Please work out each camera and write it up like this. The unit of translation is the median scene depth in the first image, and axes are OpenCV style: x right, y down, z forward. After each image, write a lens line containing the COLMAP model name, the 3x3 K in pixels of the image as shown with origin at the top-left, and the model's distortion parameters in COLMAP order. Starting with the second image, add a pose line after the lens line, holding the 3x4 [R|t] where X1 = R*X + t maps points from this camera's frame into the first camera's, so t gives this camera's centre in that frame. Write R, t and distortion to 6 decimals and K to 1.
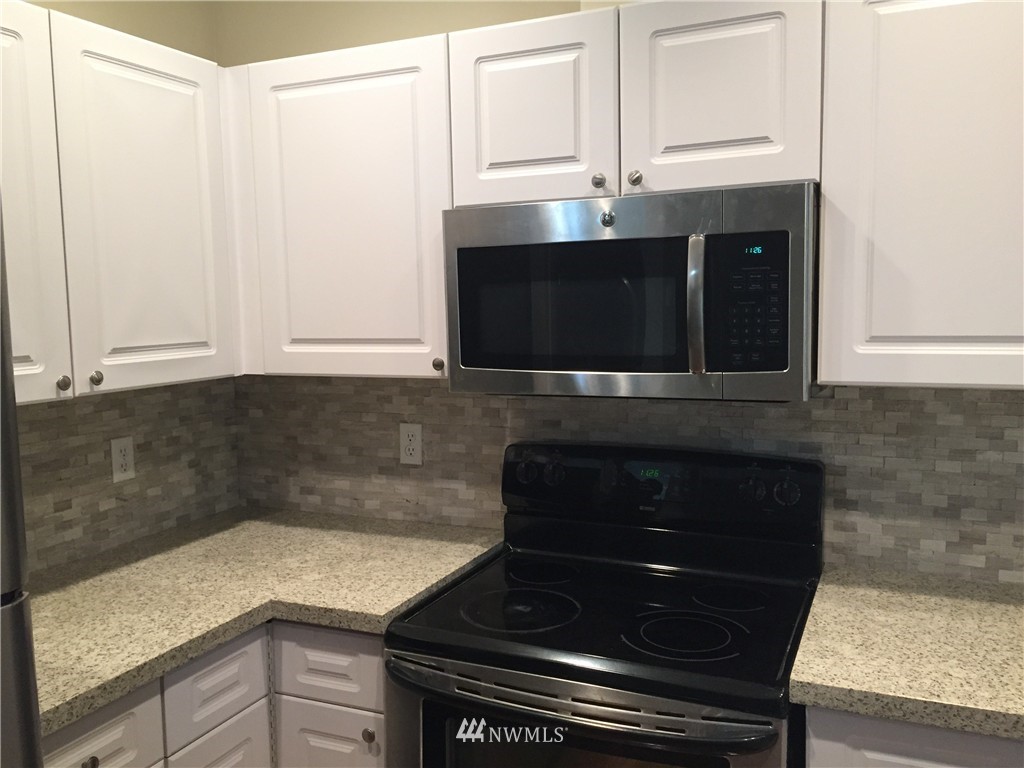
lens RADIAL K [[872.4, 0, 512.0], [0, 872.4, 384.0], [0, 0, 1]] dist [0.080618, -0.121632]
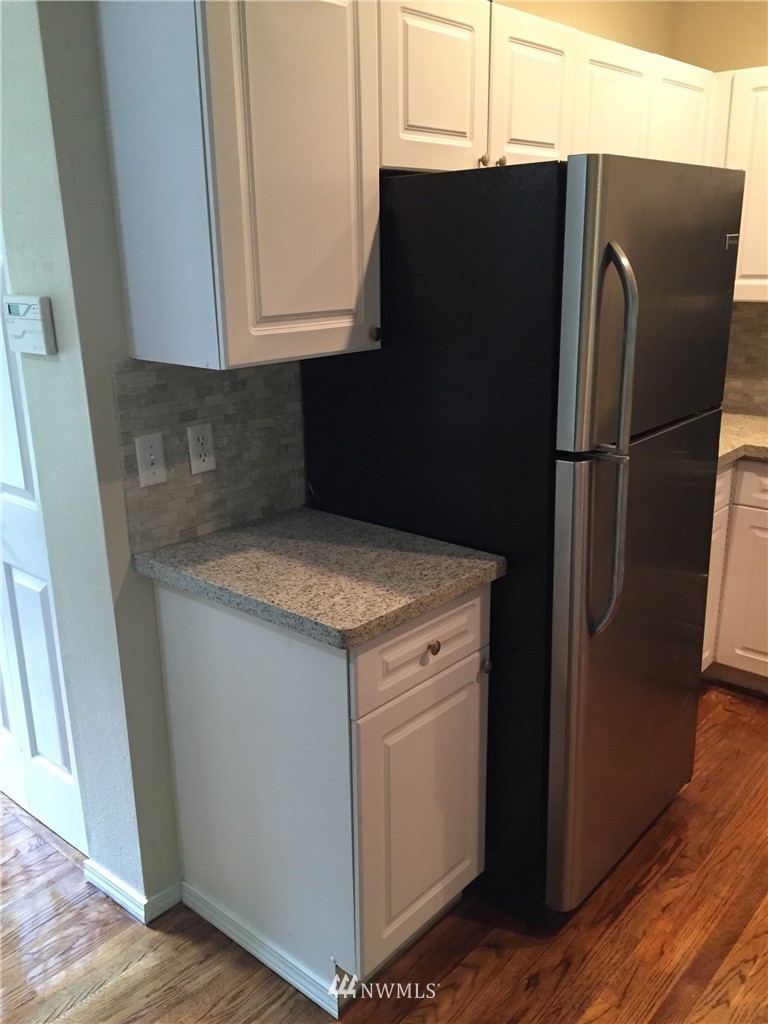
lens RADIAL K [[872.4, 0, 384.0], [0, 872.4, 512.0], [0, 0, 1]] dist [0.080618, -0.121632]
pose [[0.957436, 0.089379, -0.274457, -0.415505], [-0.031451, 0.977493, 0.208612, 0.048953], [0.286926, -0.191101, 0.938698, -0.652630]]
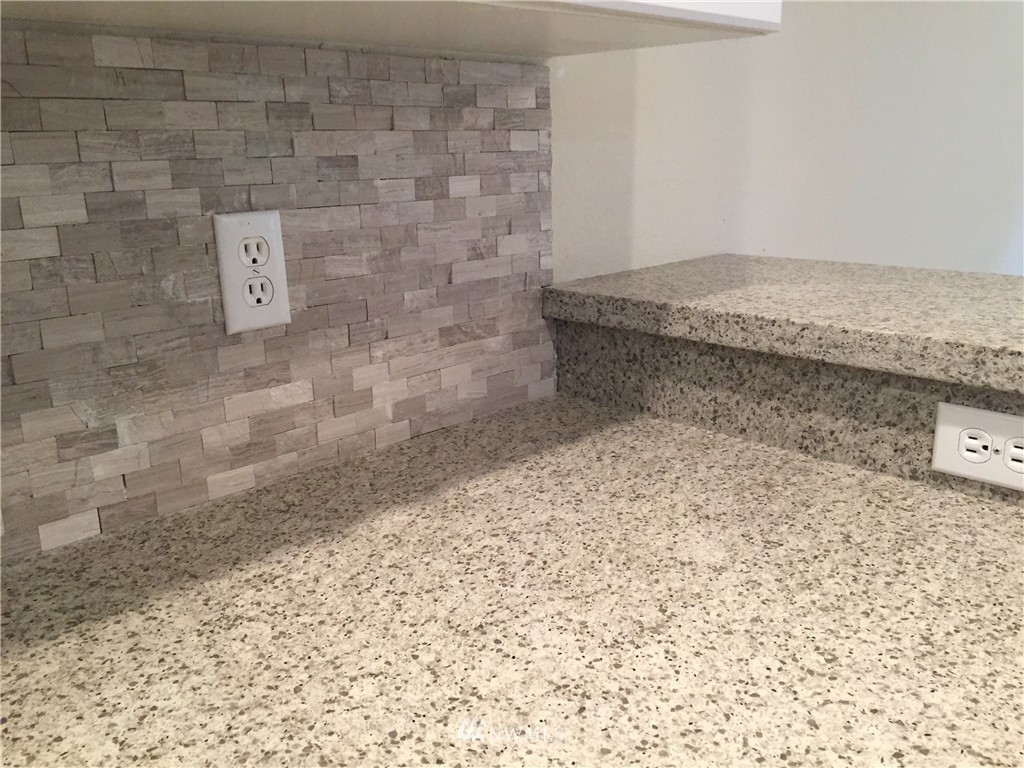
lens RADIAL K [[872.4, 0, 512.0], [0, 872.4, 384.0], [0, 0, 1]] dist [0.080618, -0.121632]
pose [[0.356704, -0.235493, 0.904049, 0.257660], [0.096245, 0.971822, 0.215173, 0.073770], [-0.929247, 0.010257, 0.369317, 0.604468]]
